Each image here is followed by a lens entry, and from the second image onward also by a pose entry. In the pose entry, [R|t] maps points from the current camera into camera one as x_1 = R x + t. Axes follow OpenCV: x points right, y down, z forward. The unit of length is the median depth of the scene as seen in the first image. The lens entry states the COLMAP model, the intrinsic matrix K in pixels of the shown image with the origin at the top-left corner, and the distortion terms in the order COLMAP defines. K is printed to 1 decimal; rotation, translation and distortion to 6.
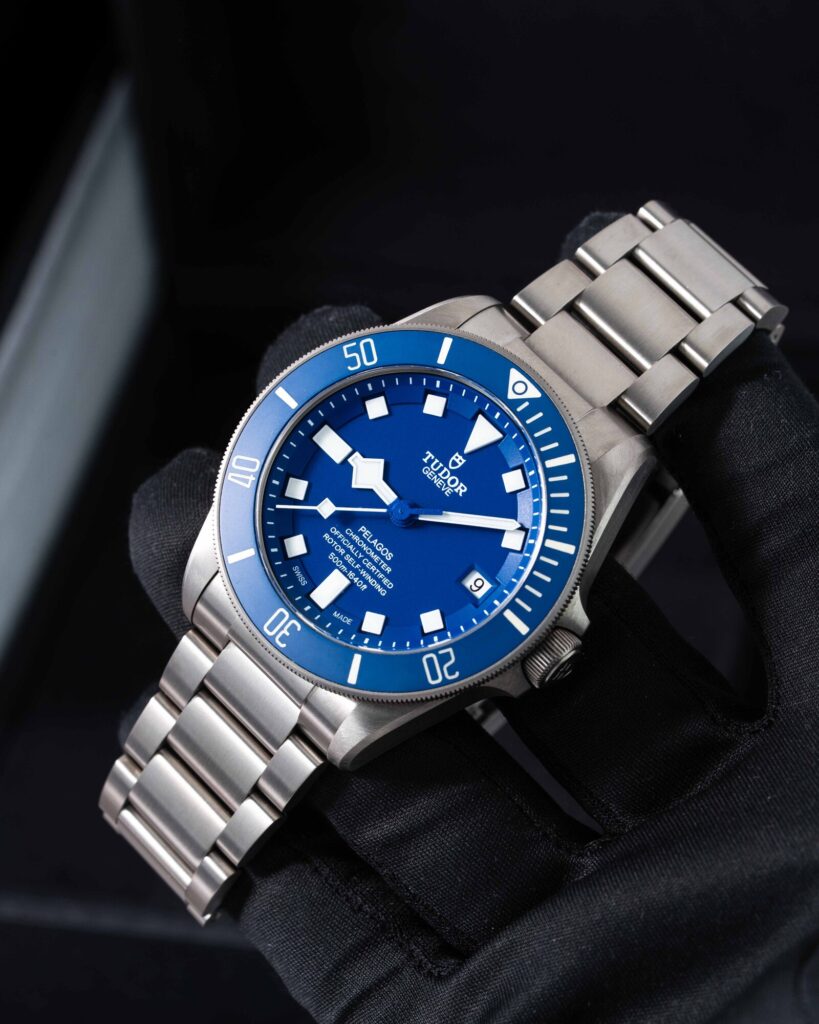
lens RADIAL K [[4458.9, 0, 409.1], [0, 4458.9, 512.4], [0, 0, 1]] dist [-0.268627, 0.000000]
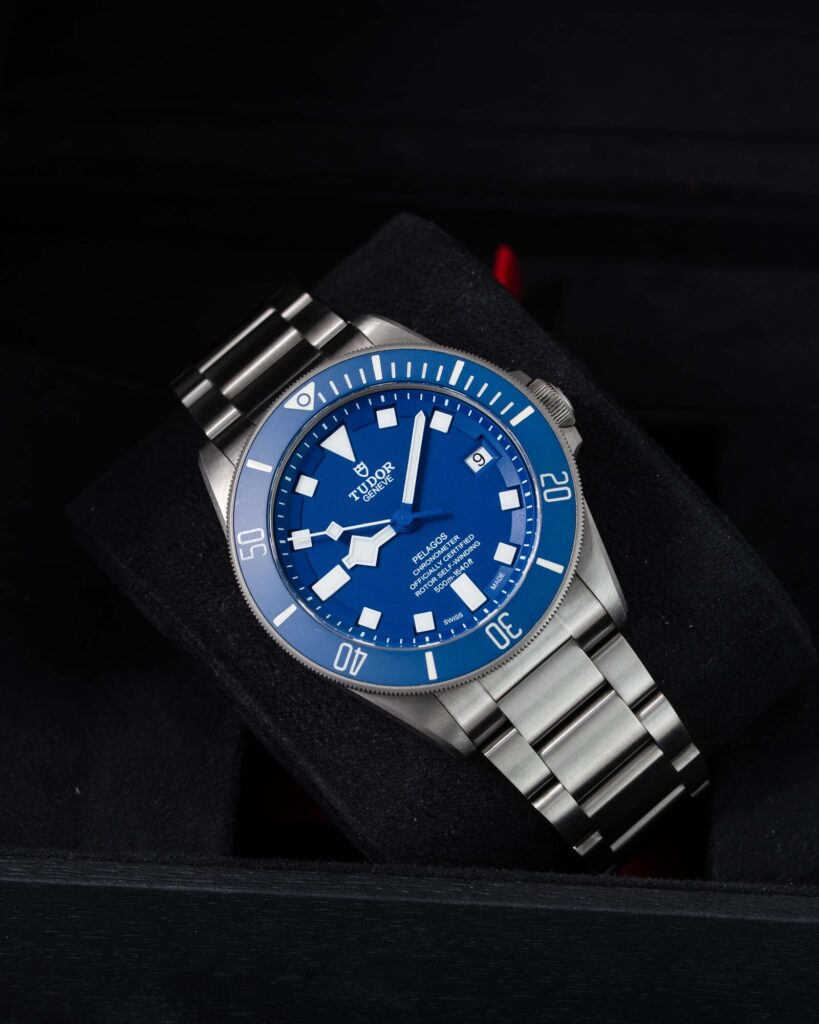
lens RADIAL K [[4458.9, 0, 409.8], [0, 4458.9, 511.8], [0, 0, 1]] dist [-0.268627, 0.000000]
pose [[0.083765, -0.915550, 0.393384, -0.425296], [0.981014, 0.145062, 0.128721, -0.138351], [-0.174916, 0.375132, 0.910319, 0.013951]]
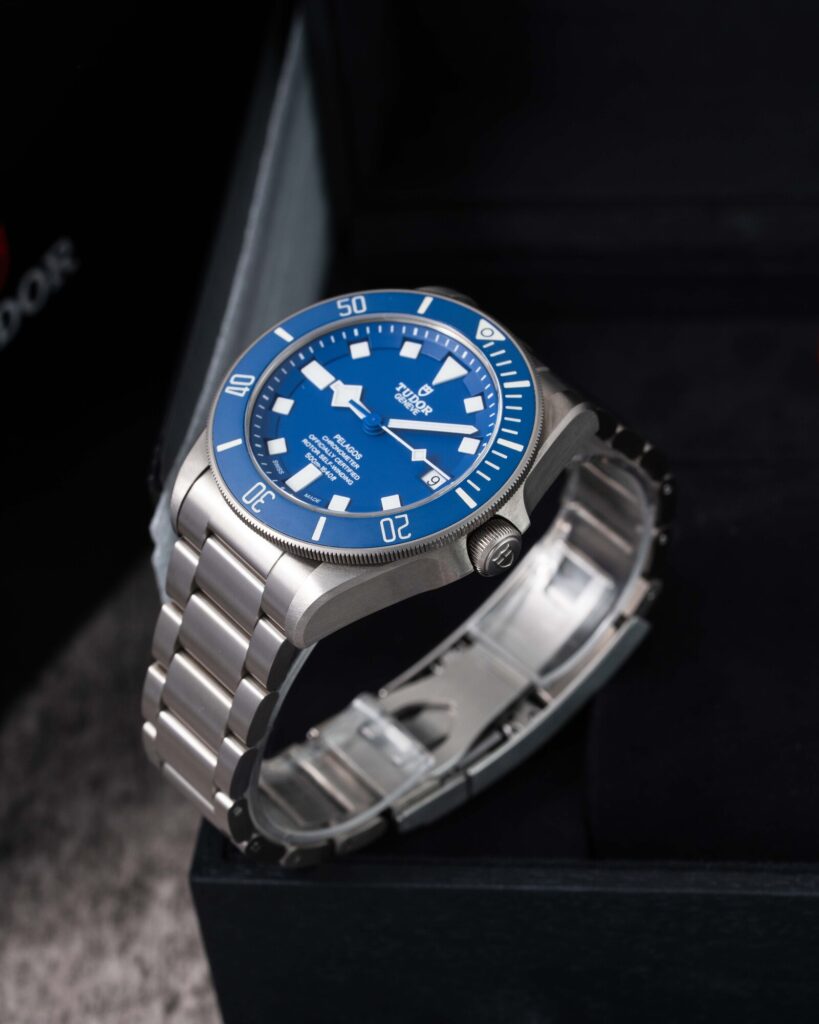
lens RADIAL K [[4458.9, 0, 409.0], [0, 4458.9, 511.9], [0, 0, 1]] dist [-0.268627, 0.000000]
pose [[0.994065, 0.108776, -0.001475, 0.011495], [-0.100737, 0.915312, -0.389943, 0.464564], [-0.041067, 0.387777, 0.920838, -0.041893]]
